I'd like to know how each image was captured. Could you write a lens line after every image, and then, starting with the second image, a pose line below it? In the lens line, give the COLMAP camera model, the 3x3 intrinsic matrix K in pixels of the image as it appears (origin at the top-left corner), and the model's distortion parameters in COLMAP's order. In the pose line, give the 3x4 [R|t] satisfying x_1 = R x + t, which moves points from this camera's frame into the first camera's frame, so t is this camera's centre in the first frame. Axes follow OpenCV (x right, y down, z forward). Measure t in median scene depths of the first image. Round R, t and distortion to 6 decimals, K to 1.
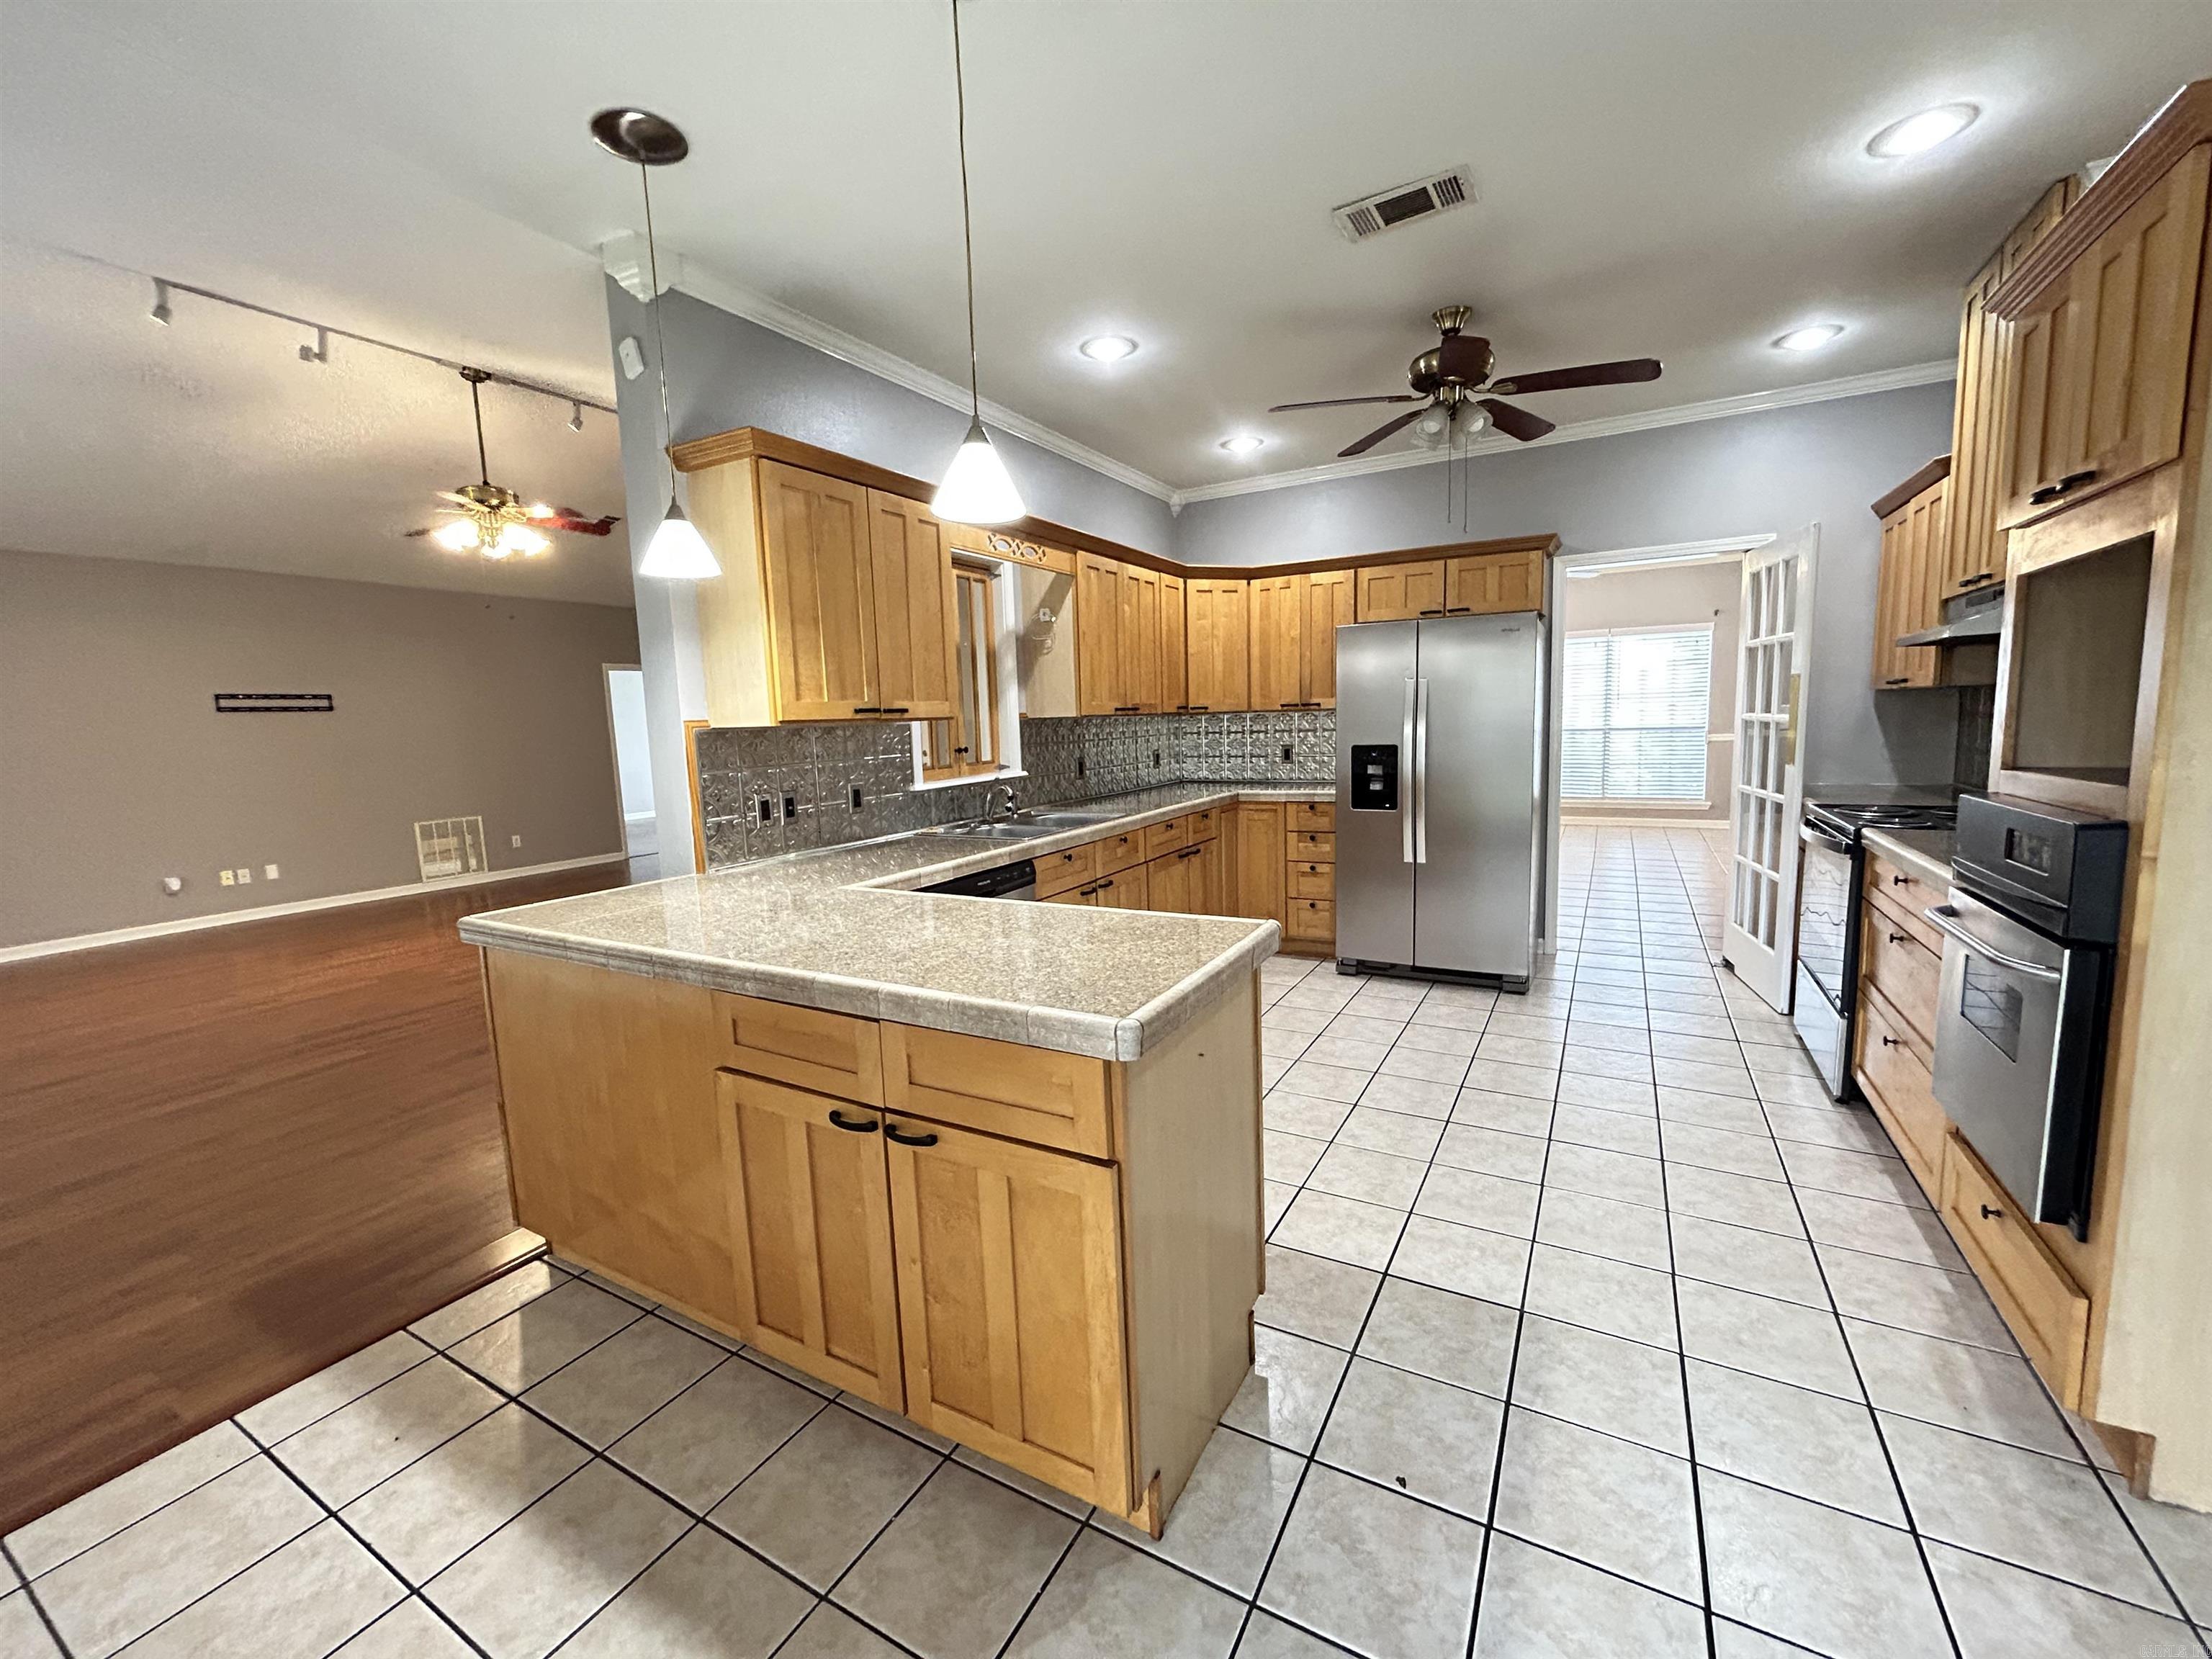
lens RADIAL K [[892.2, 0, 1099.9], [0, 892.2, 823.7], [0, 0, 1]] dist [0.003452, -0.000175]
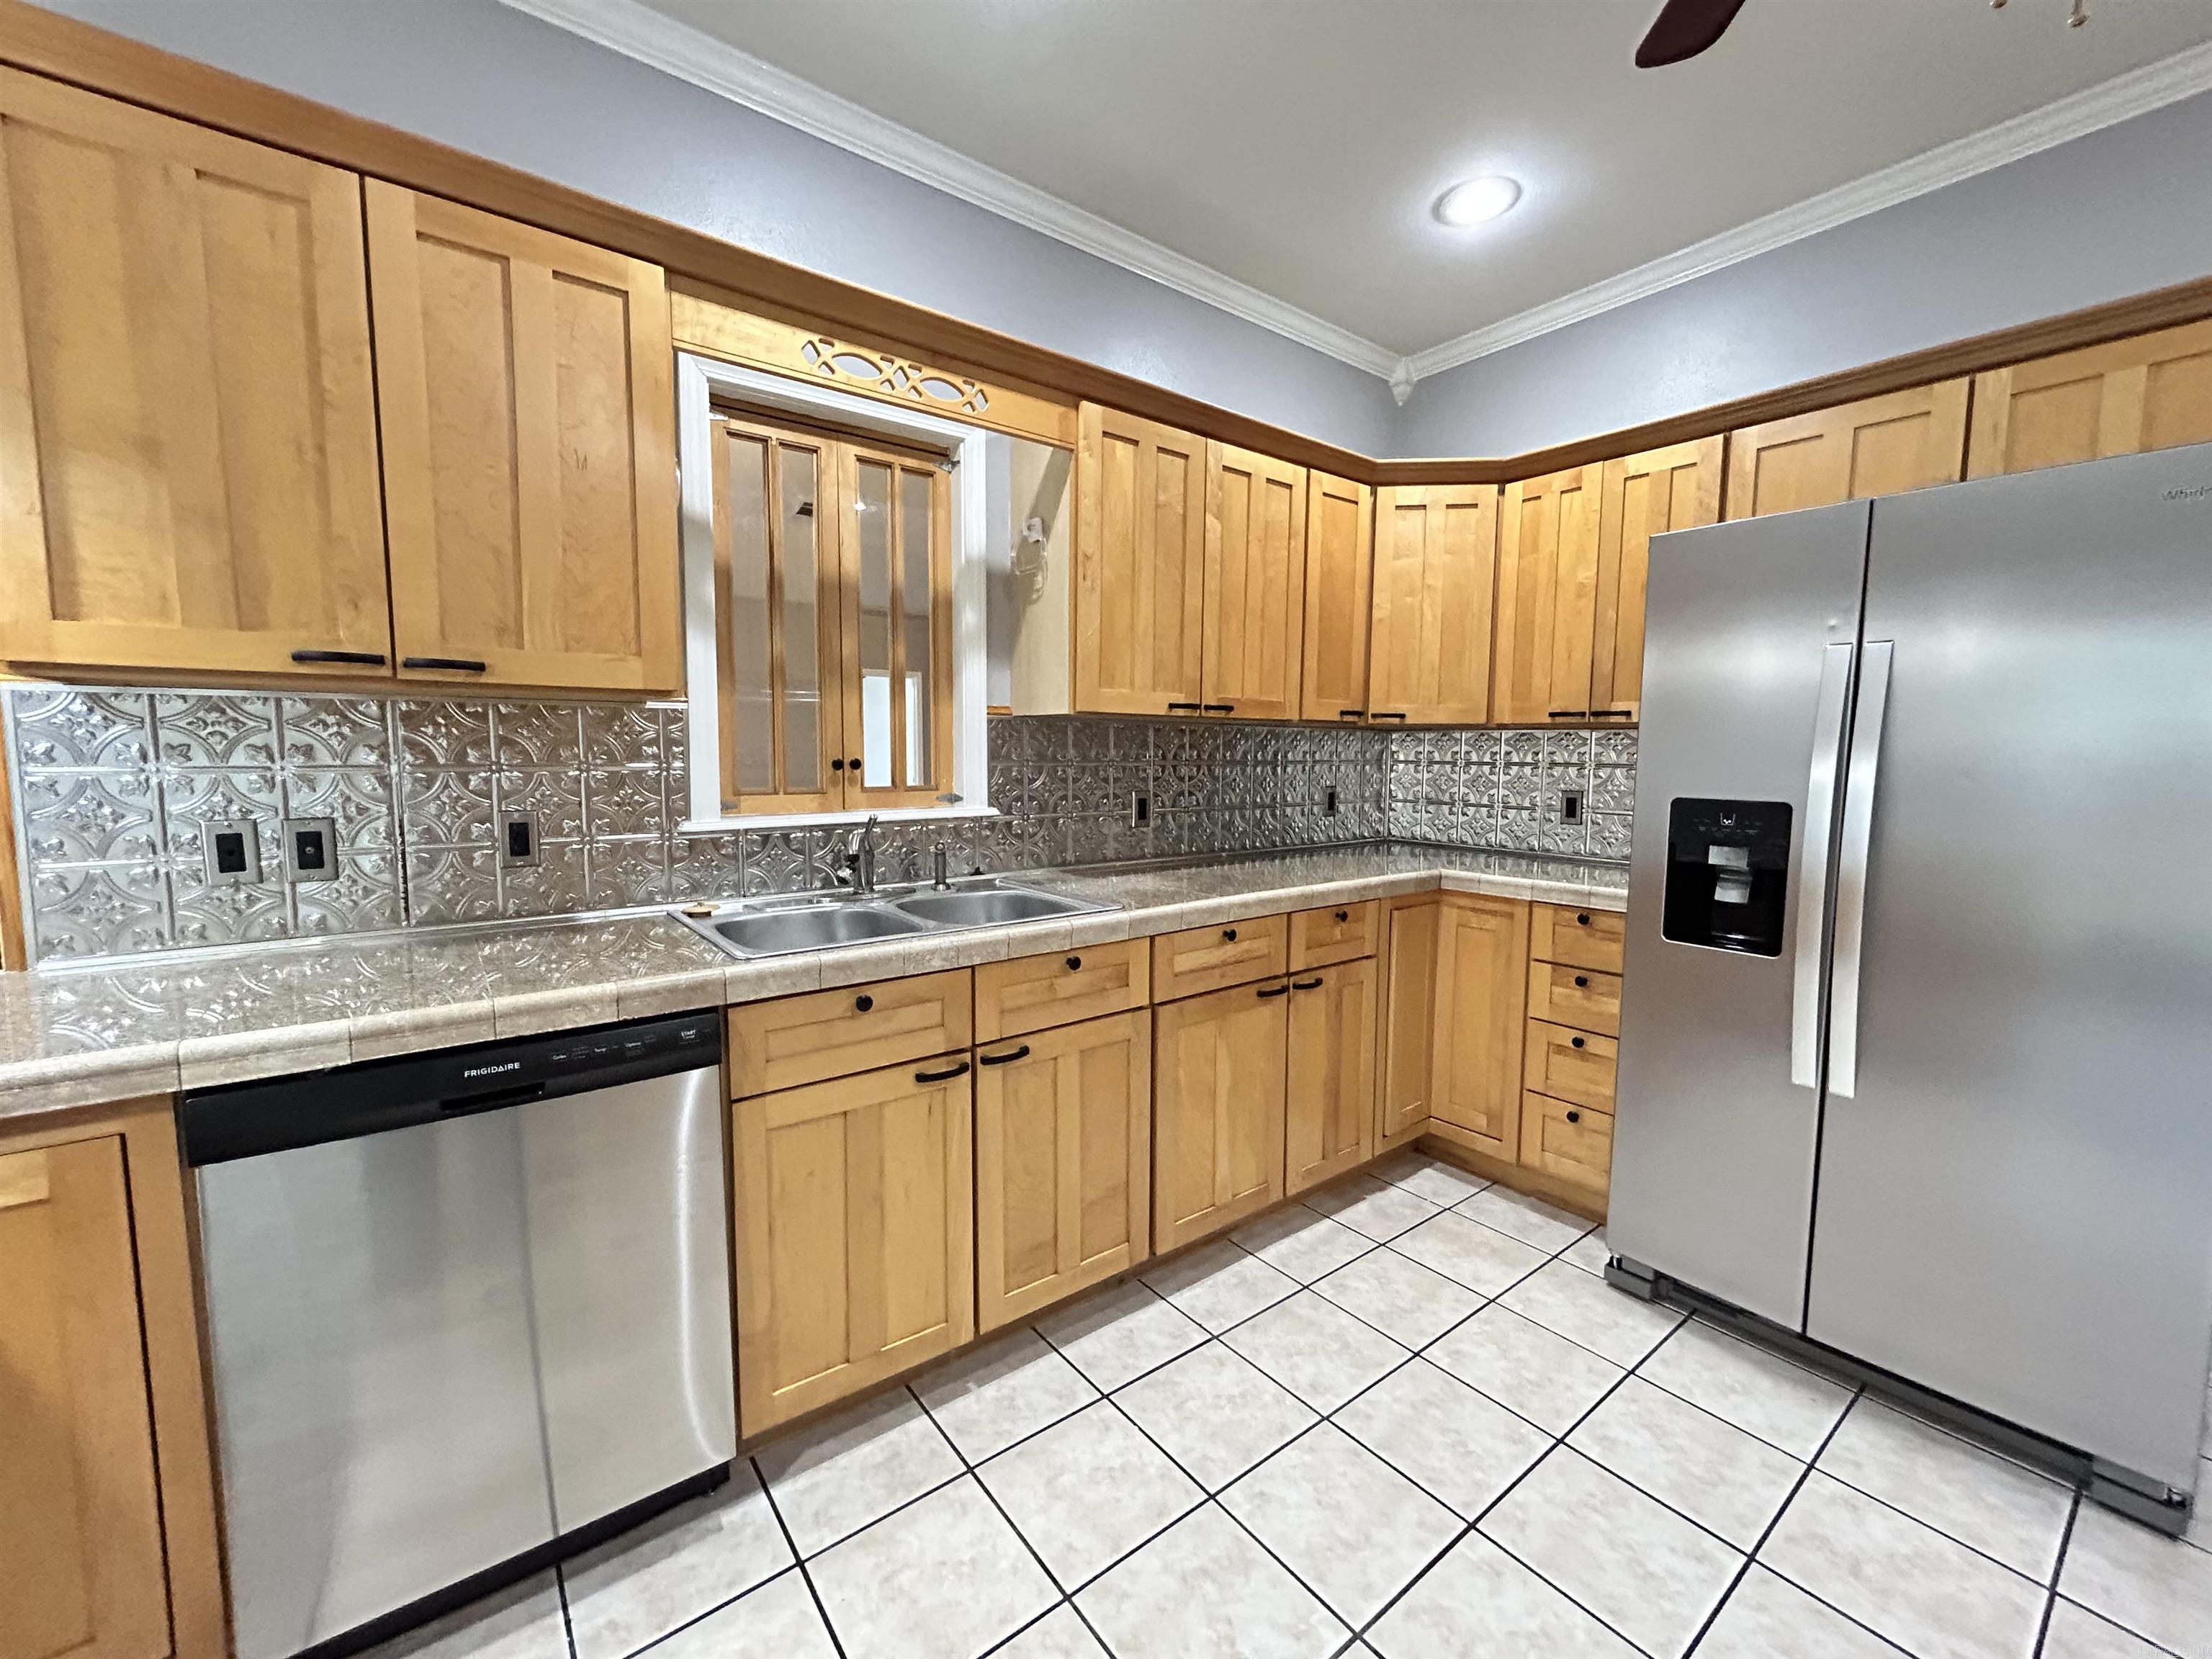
lens RADIAL K [[892.2, 0, 1108.7], [0, 892.2, 824.3], [0, 0, 1]] dist [0.003452, -0.000175]
pose [[0.923027, 0.072306, -0.377881, 0.190640], [-0.083527, 0.996416, -0.013366, -0.044761], [0.375560, 0.043901, 0.925758, 0.476101]]
